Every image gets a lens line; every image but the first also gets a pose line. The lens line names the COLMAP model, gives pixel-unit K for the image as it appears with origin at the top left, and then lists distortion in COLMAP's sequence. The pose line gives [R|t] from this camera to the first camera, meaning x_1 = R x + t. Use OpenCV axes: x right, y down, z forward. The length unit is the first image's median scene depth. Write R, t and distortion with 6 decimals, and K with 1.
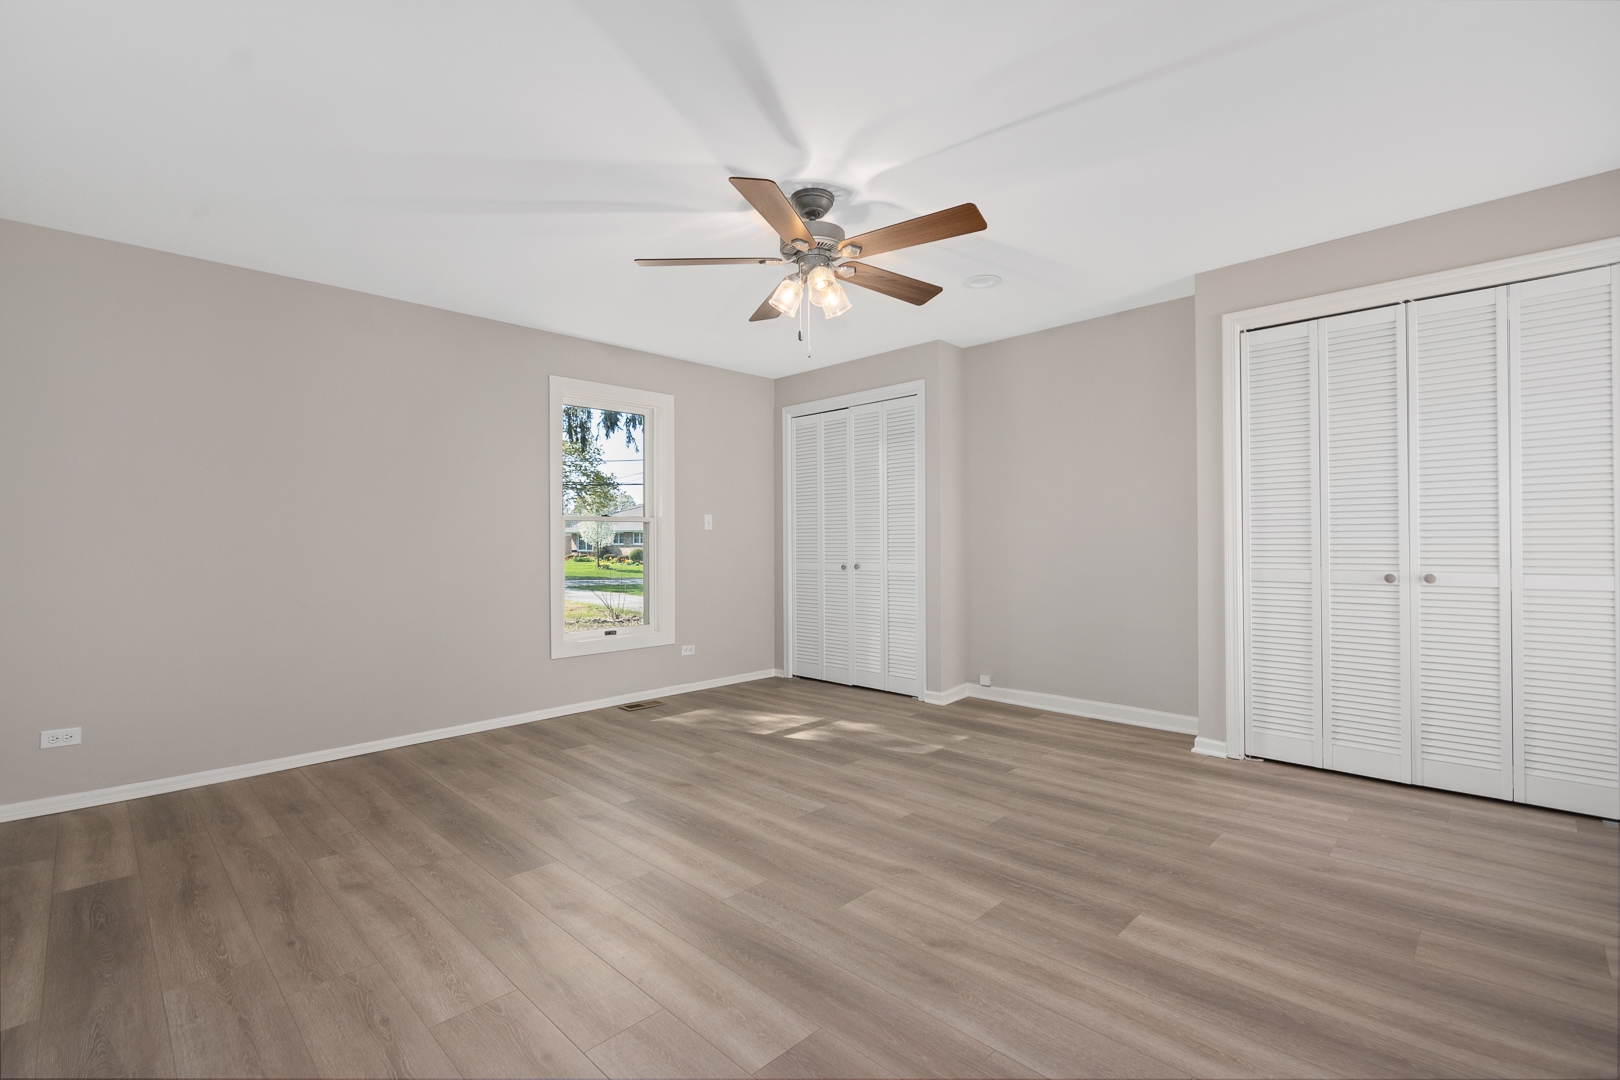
lens RADIAL K [[715.4, 0, 807.5], [0, 715.4, 537.2], [0, 0, 1]] dist [0.001914, -0.000063]
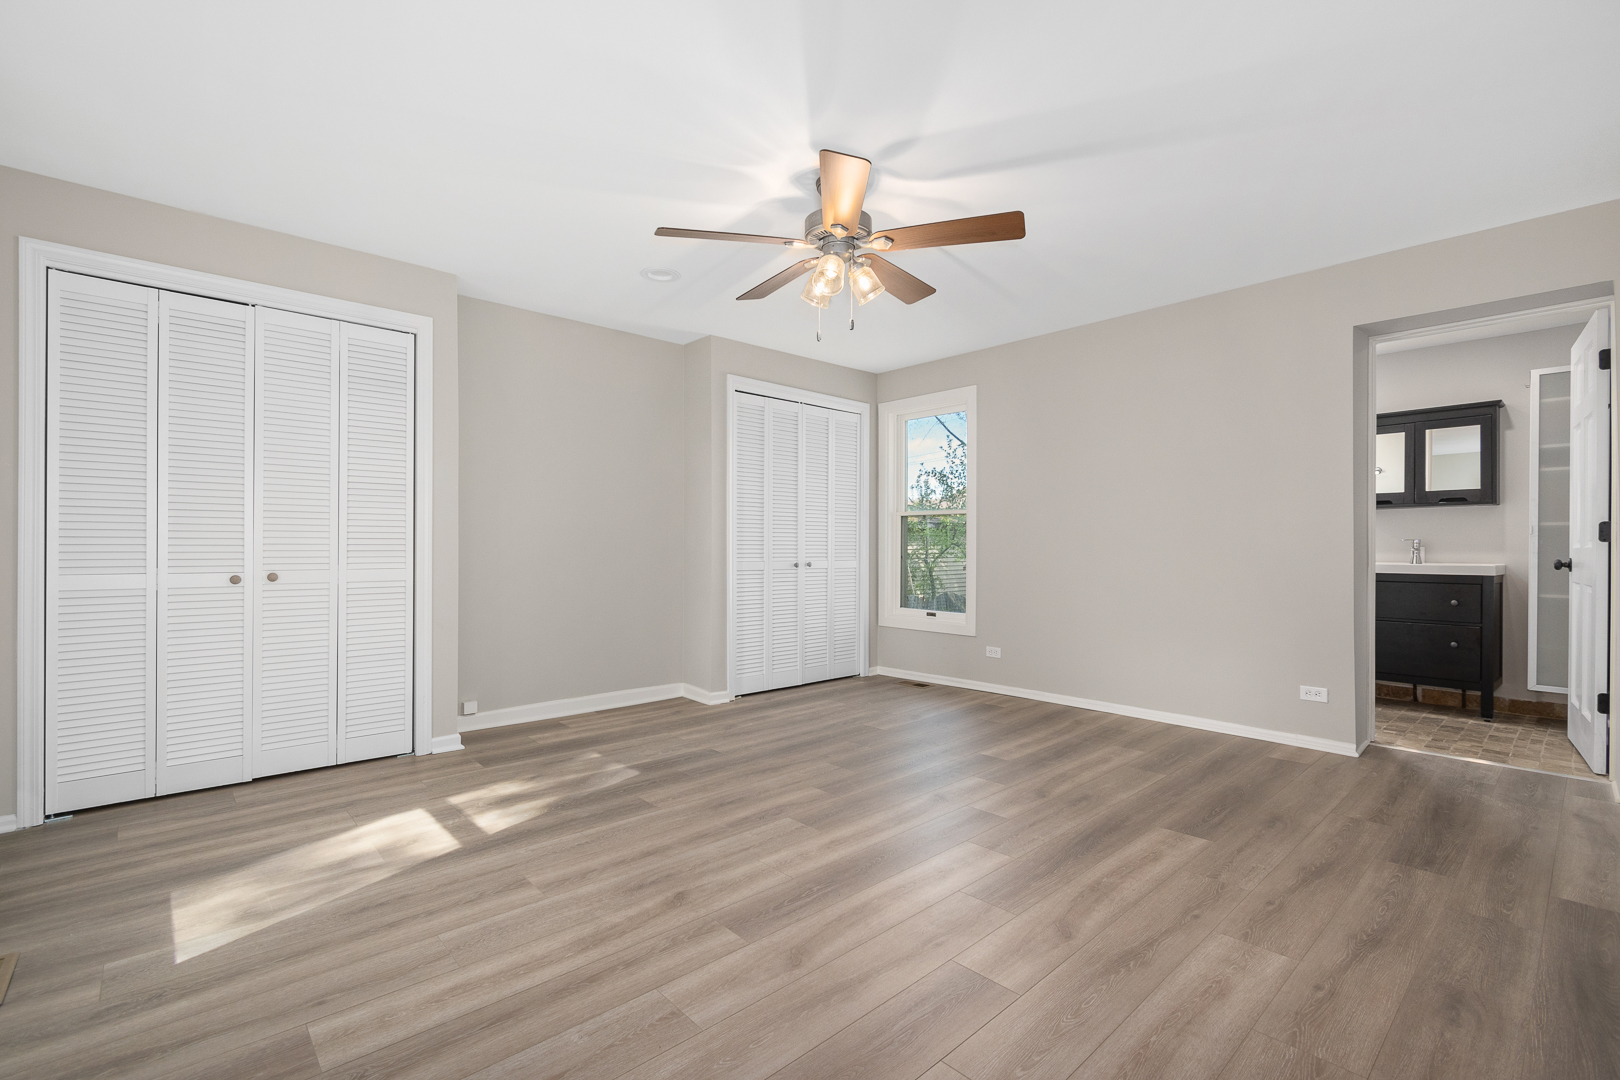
lens RADIAL K [[722.3, 0, 811.6], [0, 722.3, 554.2], [0, 0, 1]] dist [0.005101, 0.001418]
pose [[0.046911, -0.005835, 0.998882, -0.805268], [-0.013369, 0.999890, 0.006469, 0.018535], [-0.998810, -0.013658, 0.046828, 0.811878]]
